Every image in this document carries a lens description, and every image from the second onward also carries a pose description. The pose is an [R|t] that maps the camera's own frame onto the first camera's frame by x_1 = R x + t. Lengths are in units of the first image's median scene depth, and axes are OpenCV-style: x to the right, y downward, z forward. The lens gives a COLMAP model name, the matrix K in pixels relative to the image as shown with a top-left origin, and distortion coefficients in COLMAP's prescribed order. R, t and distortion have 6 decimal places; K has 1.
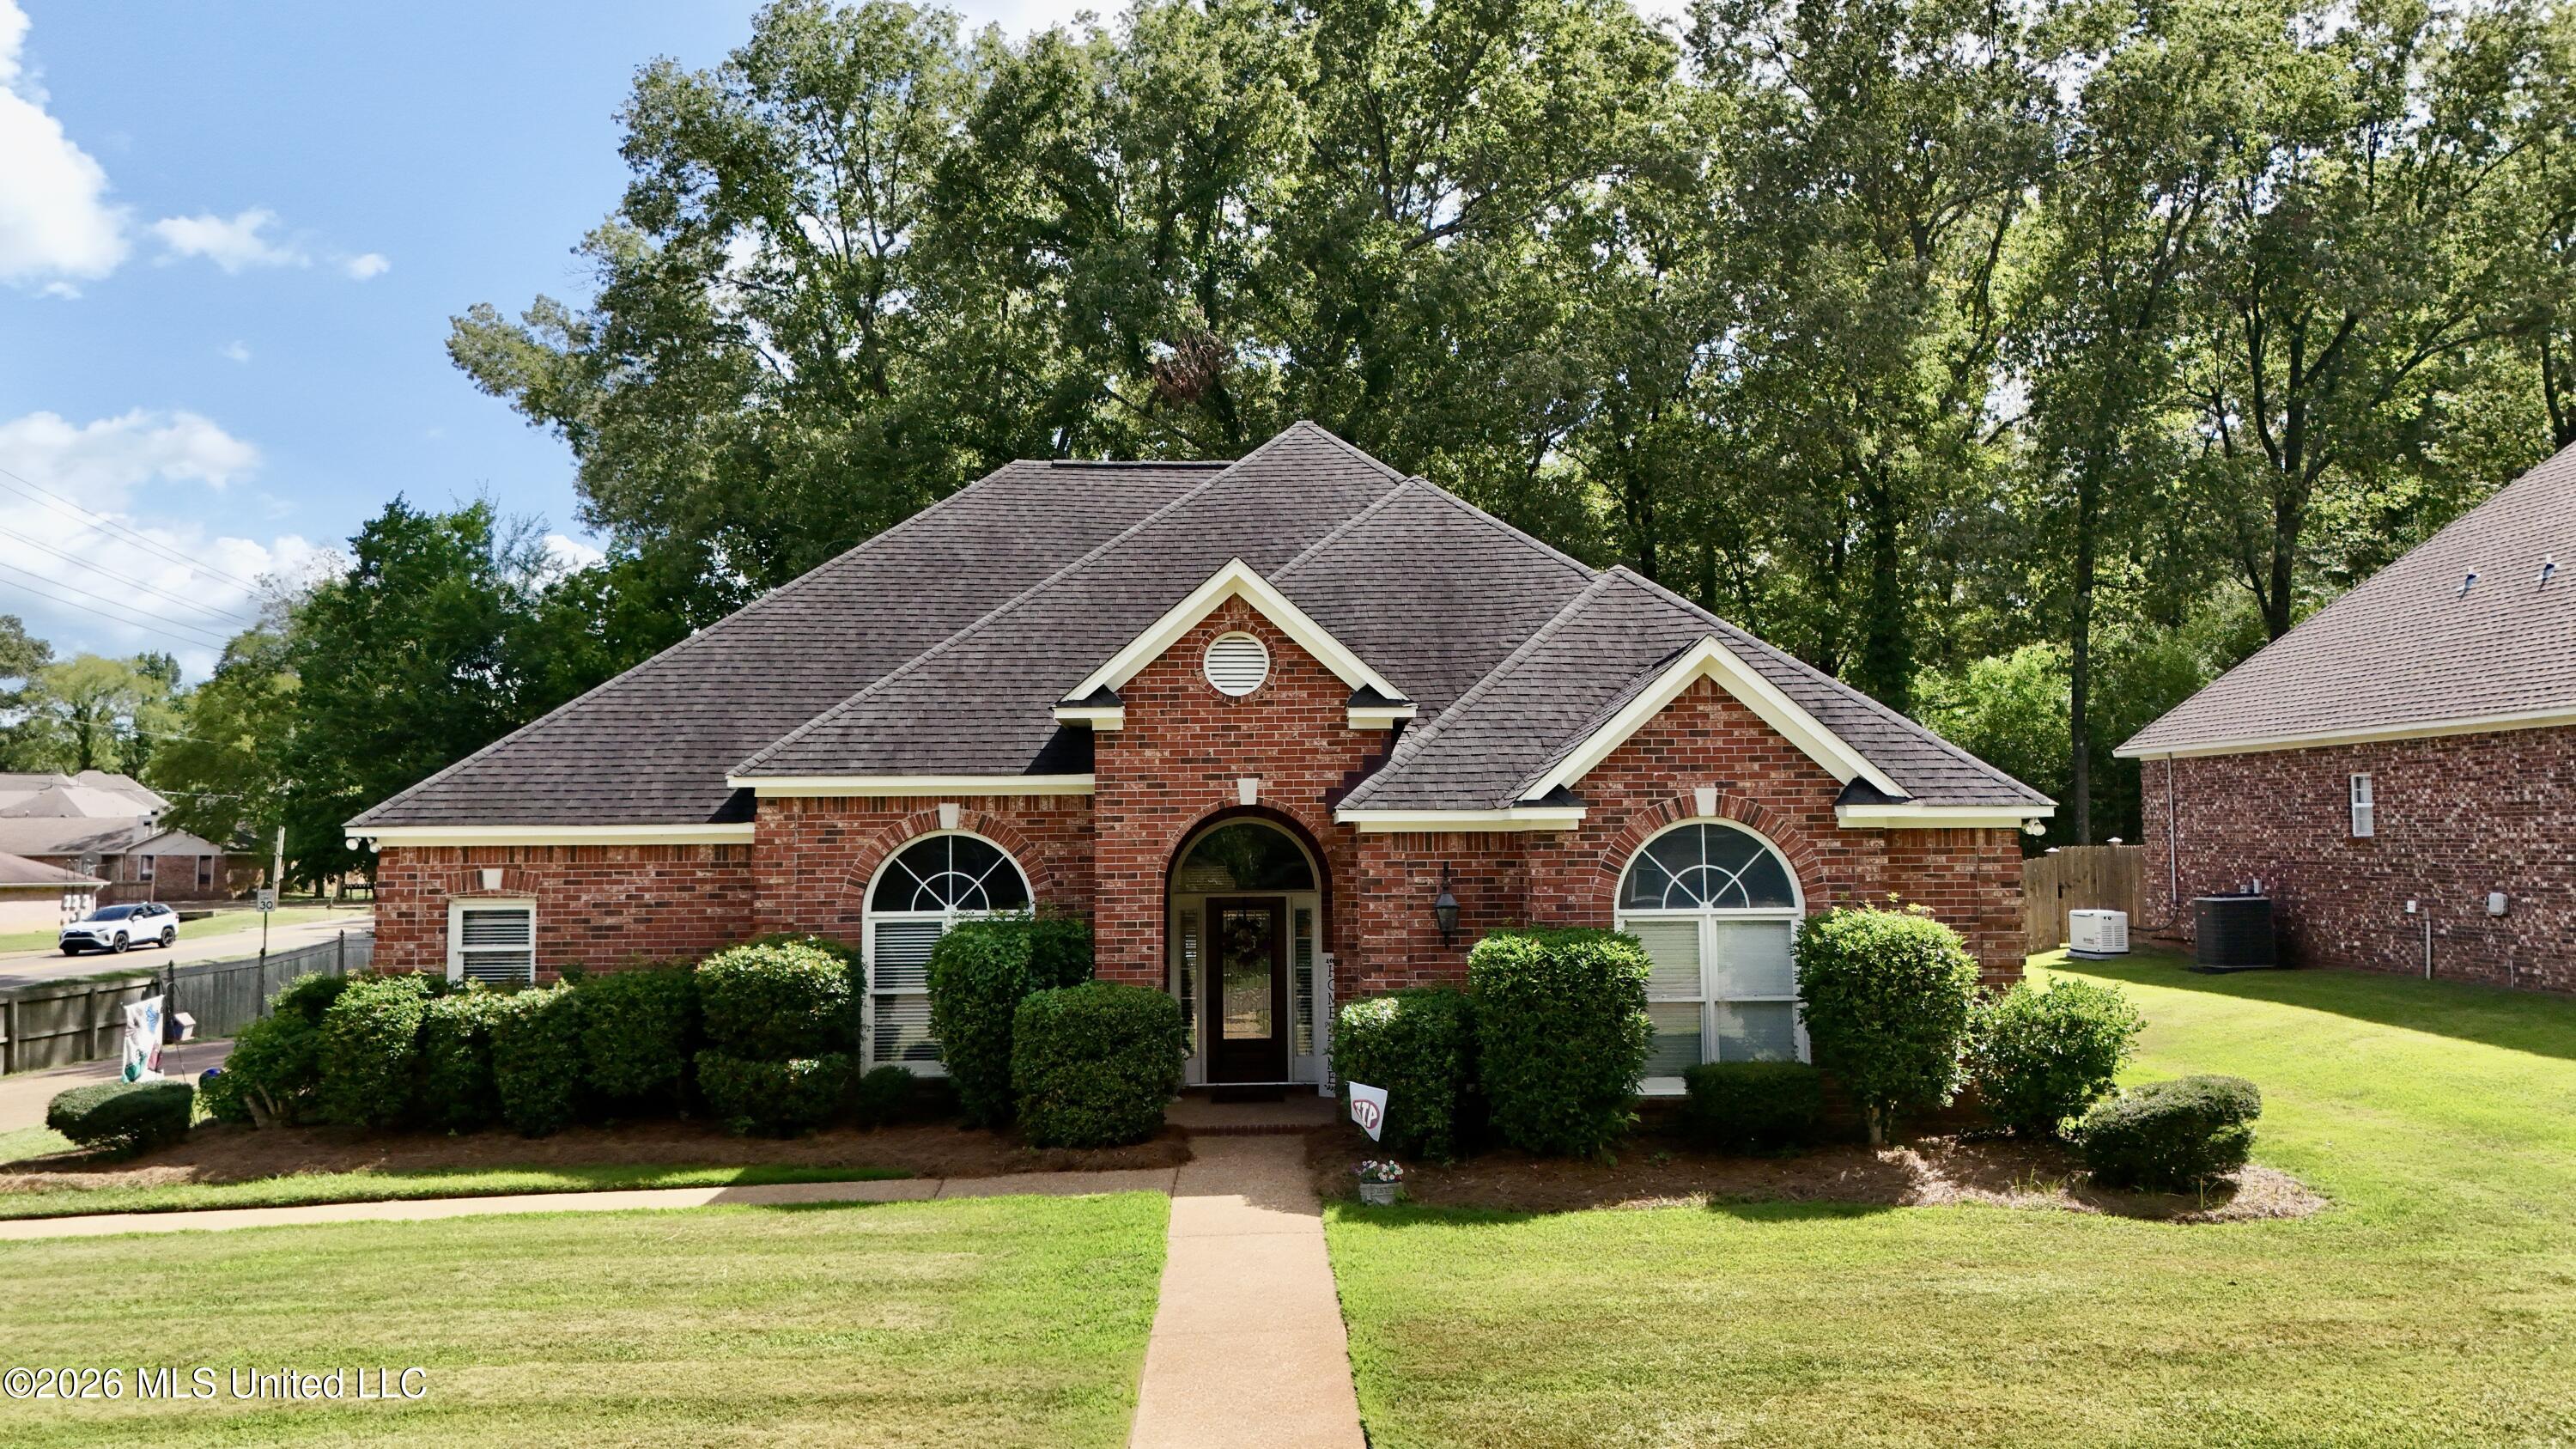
lens RADIAL K [[1908.6, 0, 1288.0], [0, 1908.6, 724.5], [0, 0, 1]] dist [0.060333, -0.057448]
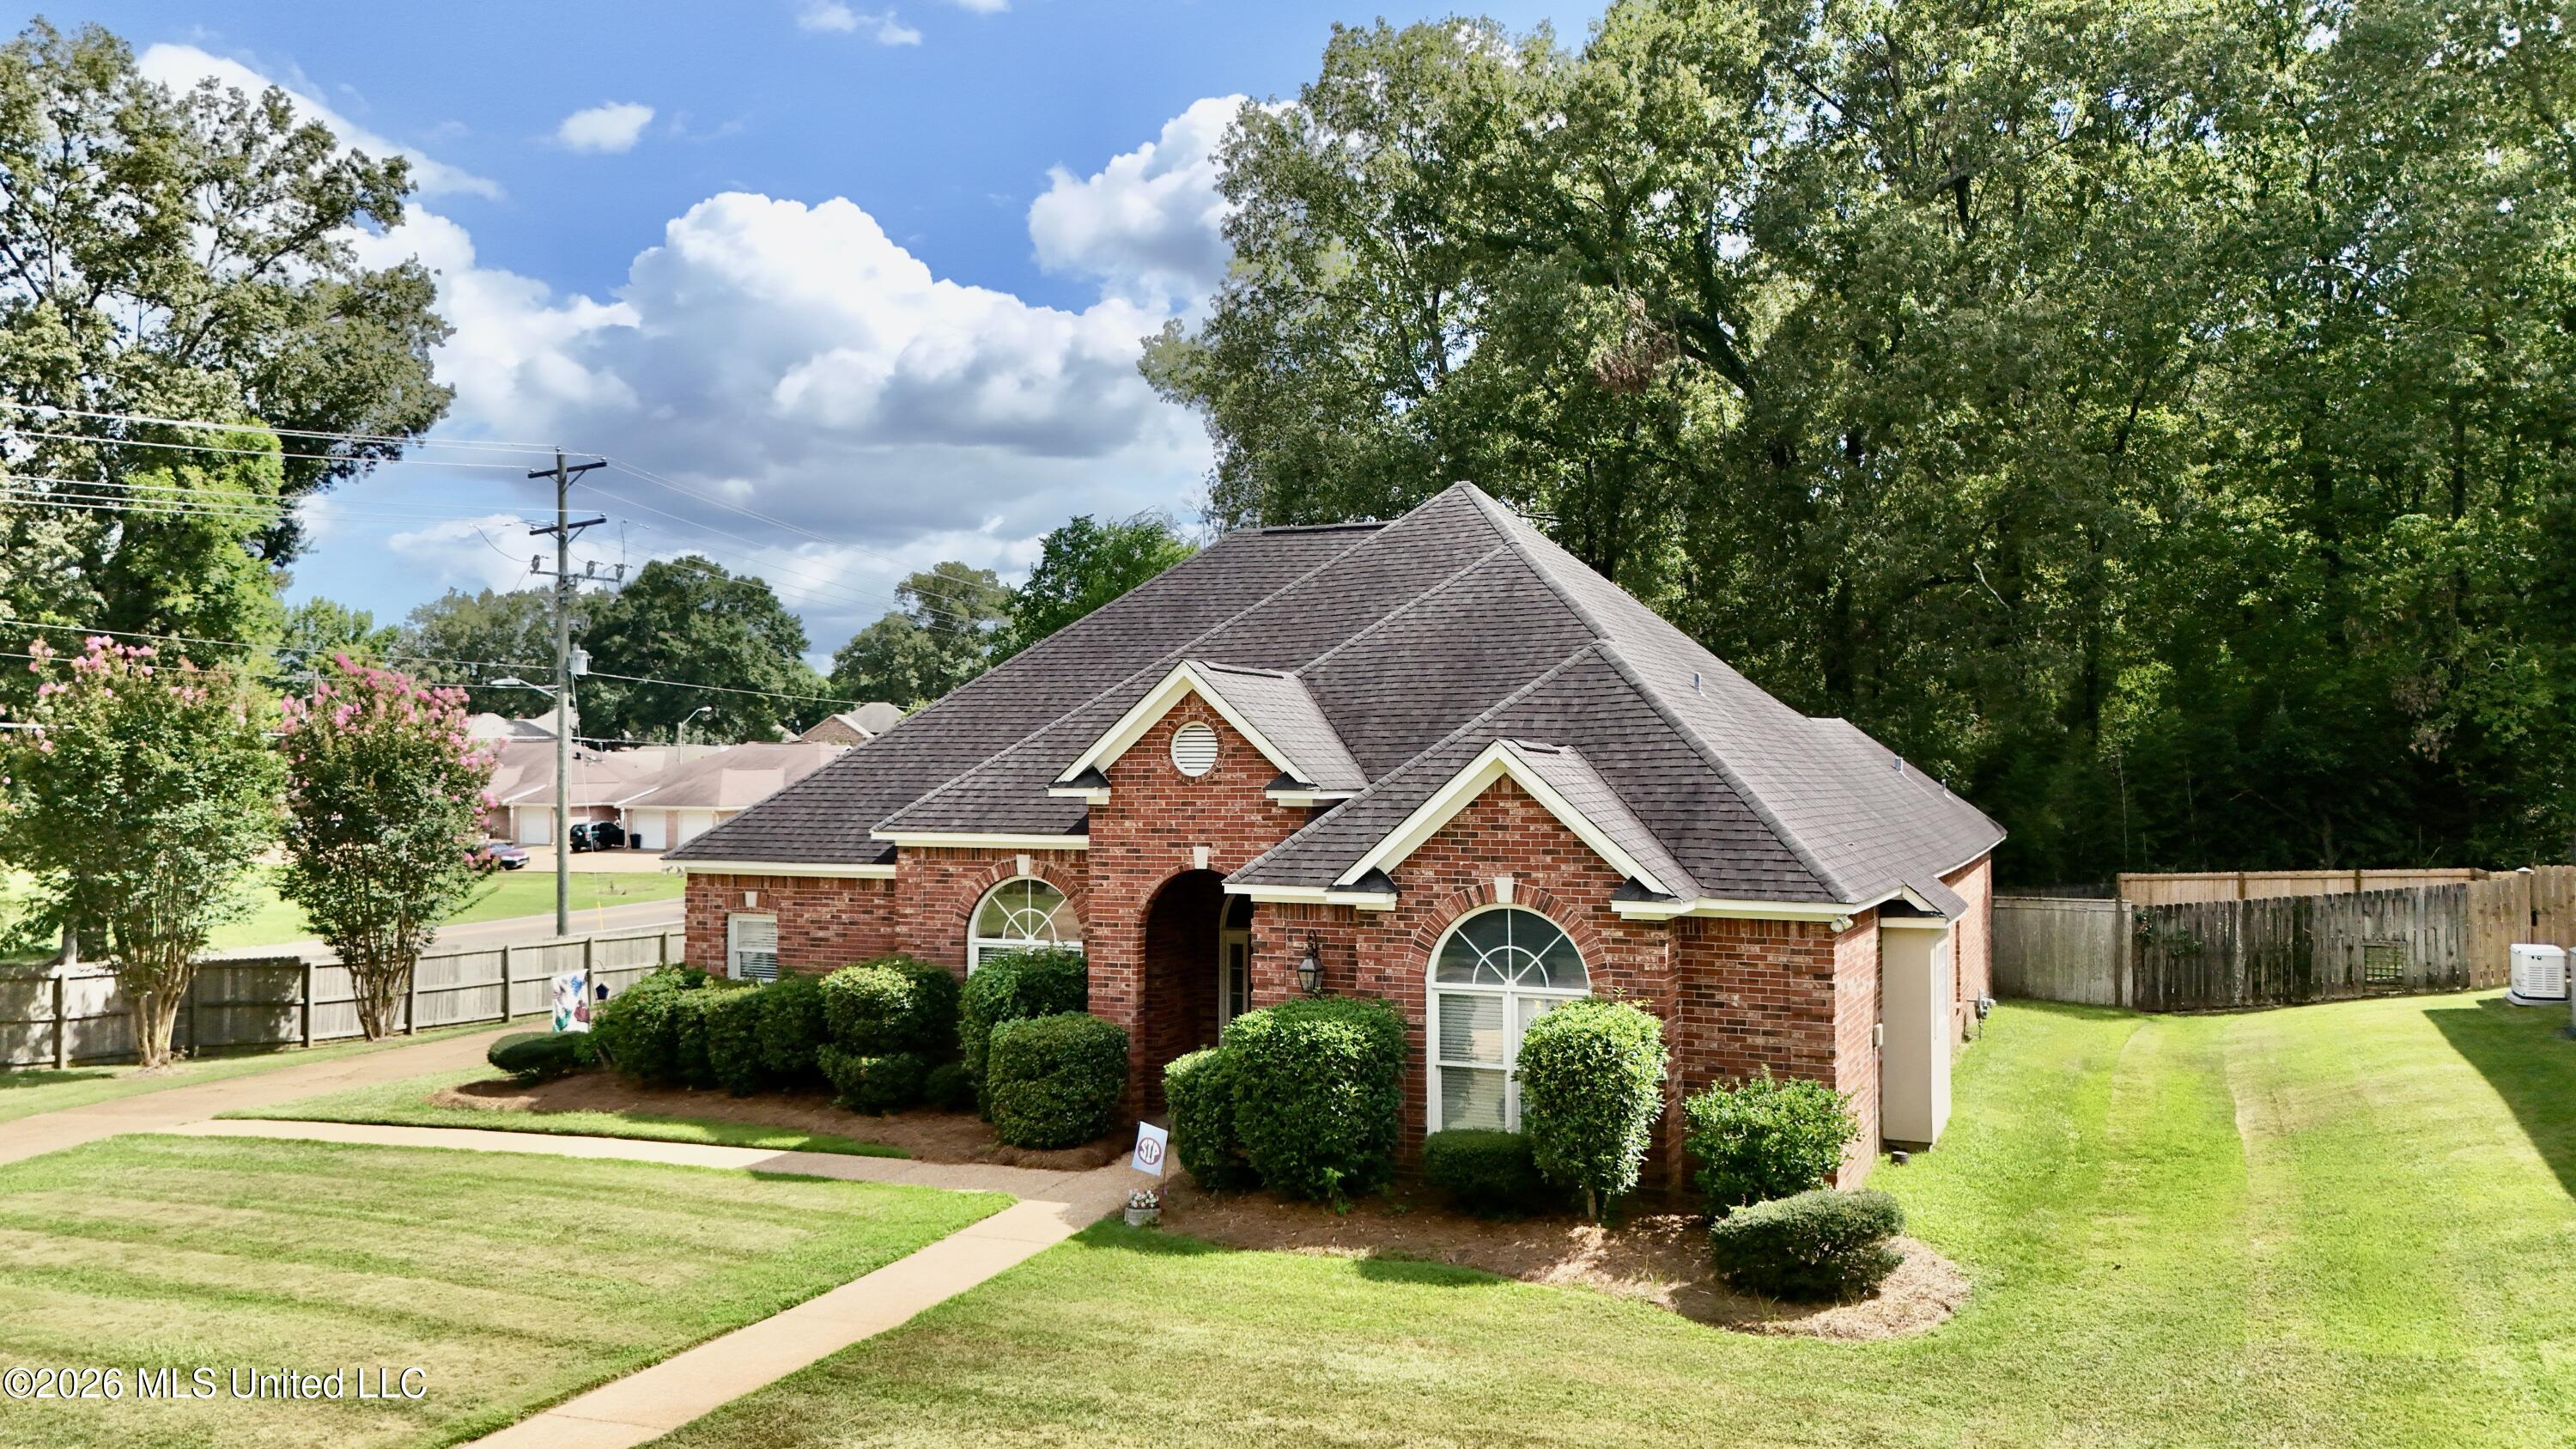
lens RADIAL K [[1908.6, 0, 1288.0], [0, 1908.6, 724.5], [0, 0, 1]] dist [0.060333, -0.057448]
pose [[0.894951, -0.001127, -0.446163, 0.570526], [0.024249, 0.998642, 0.046117, -0.103473], [0.445505, -0.052091, 0.893763, -0.030902]]
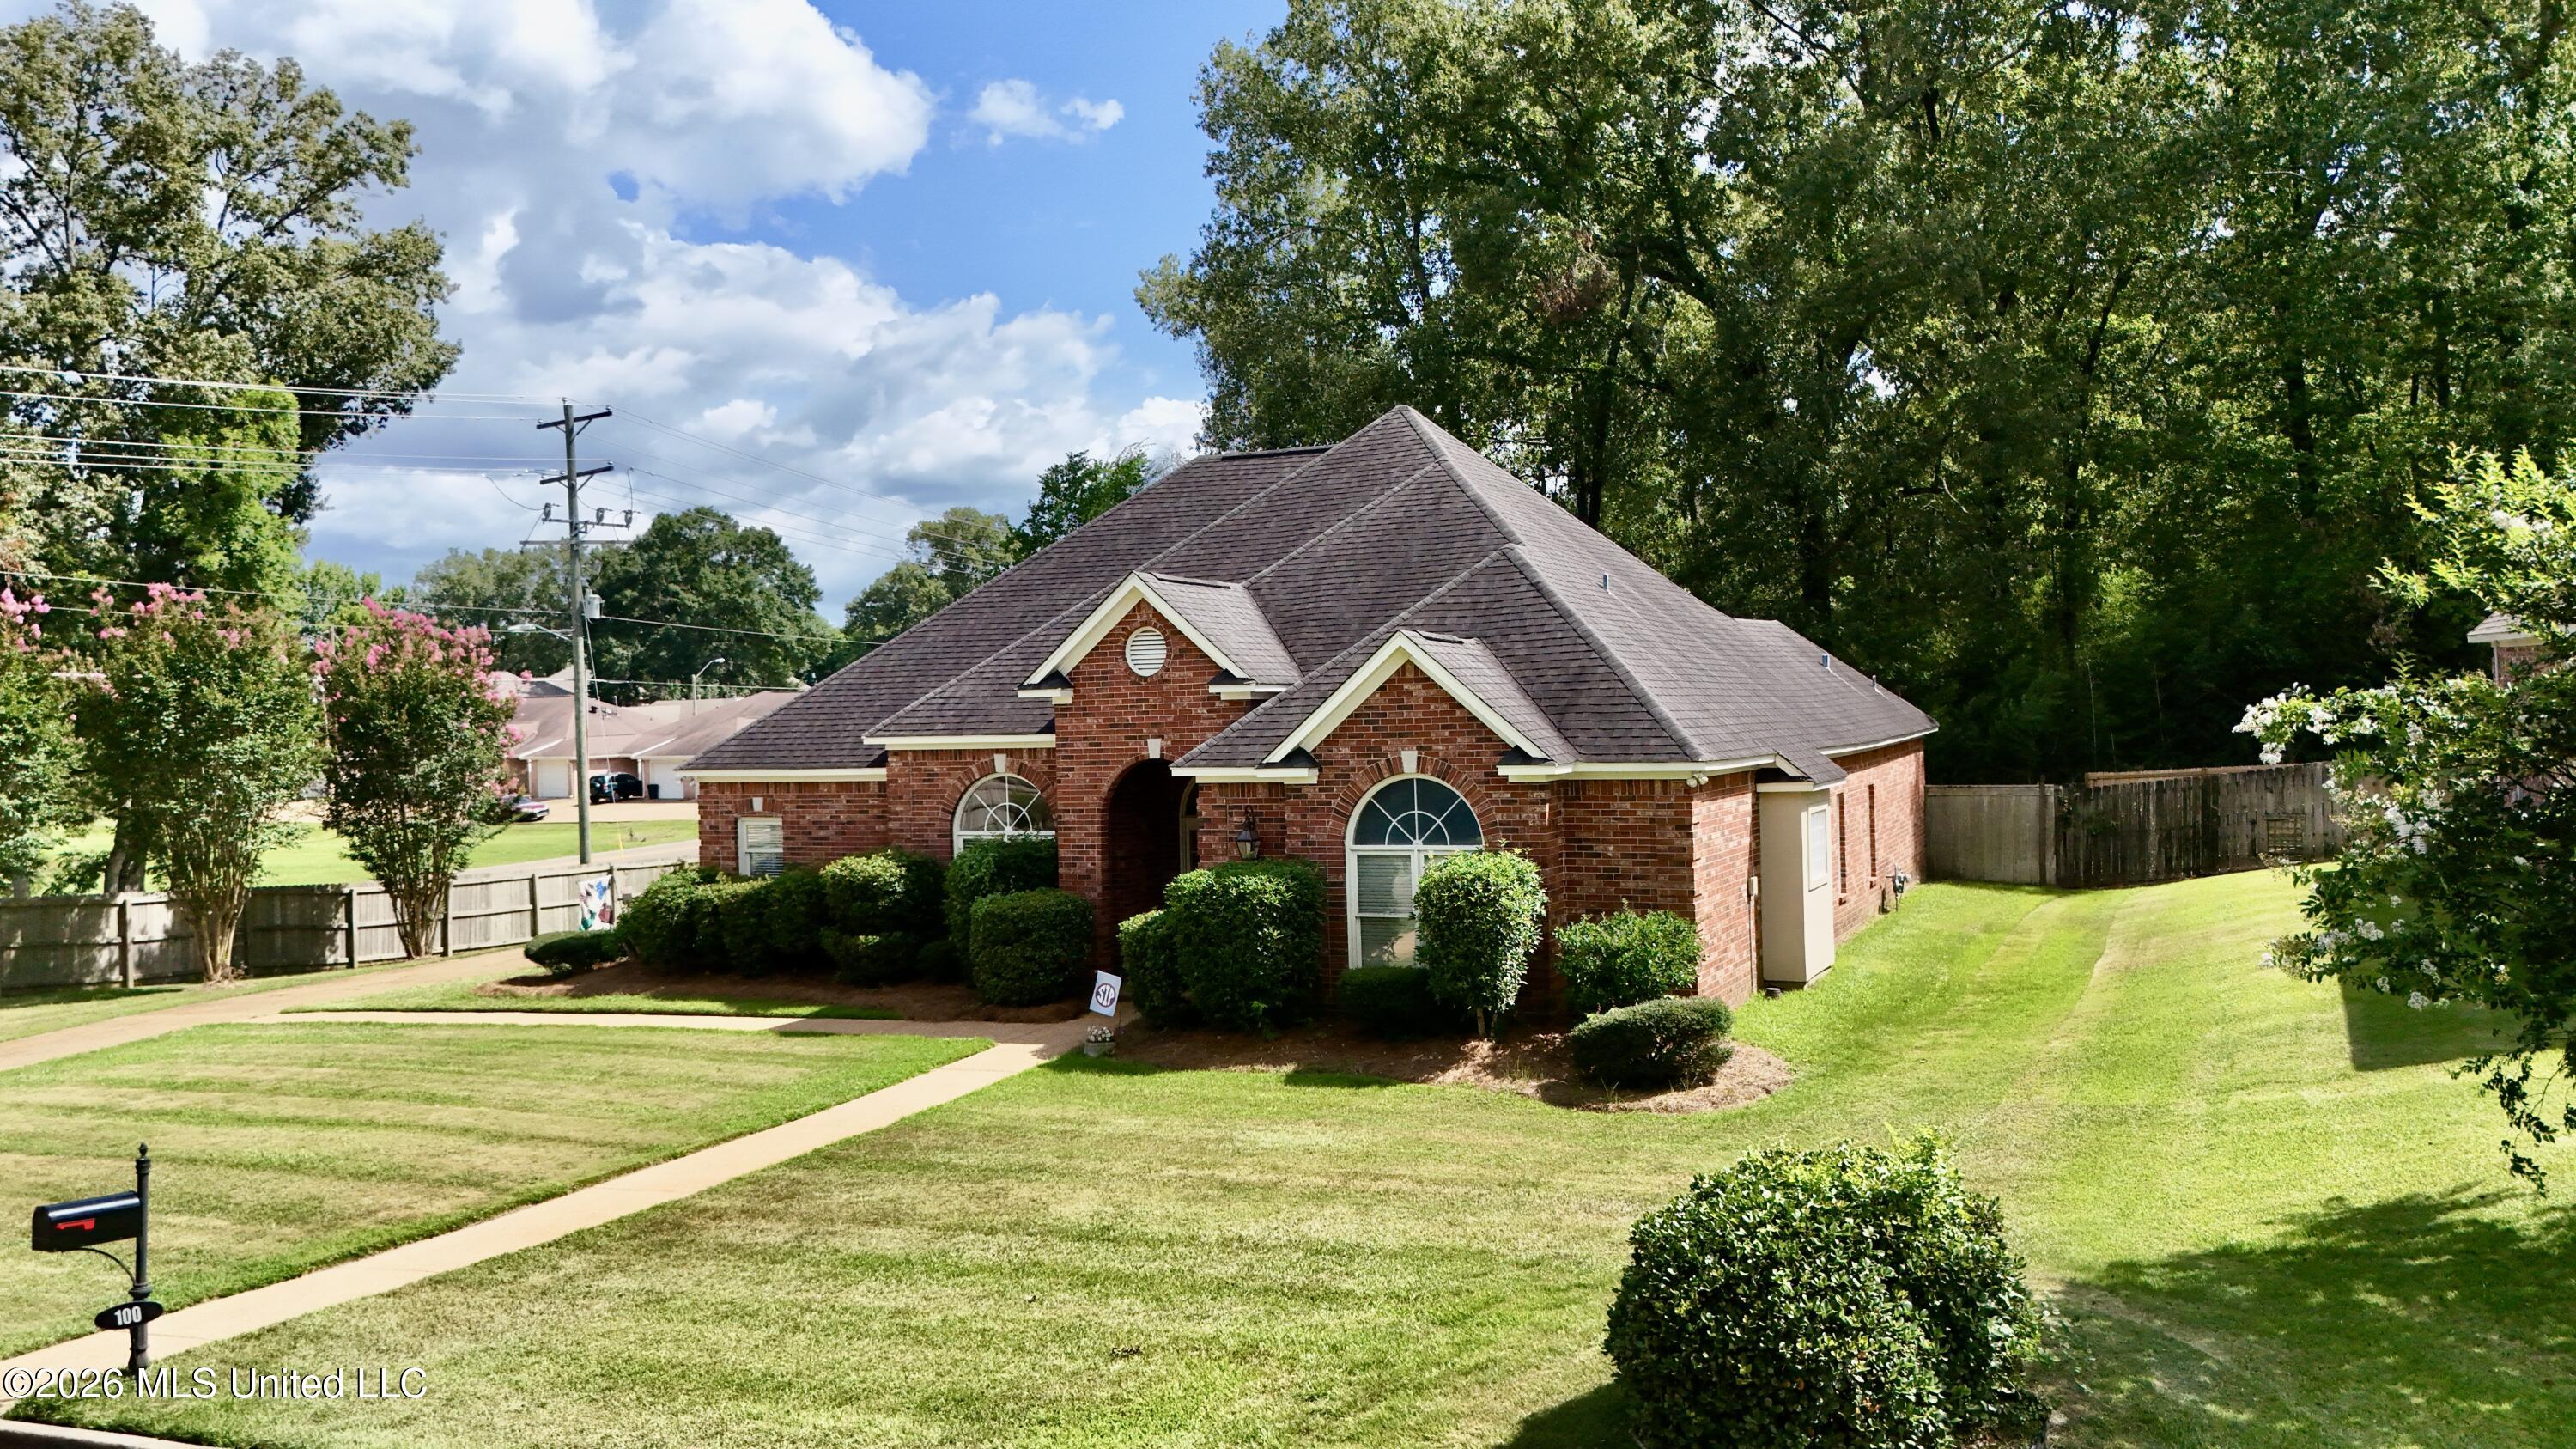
lens RADIAL K [[1969.3, 0, 1288.0], [0, 1969.3, 724.5], [0, 0, 1]] dist [0.070155, -0.075925]
pose [[0.887303, -0.010499, -0.461067, 0.710305], [0.049830, 0.996071, 0.073214, -0.078780], [0.458487, -0.087938, 0.884340, -0.169528]]
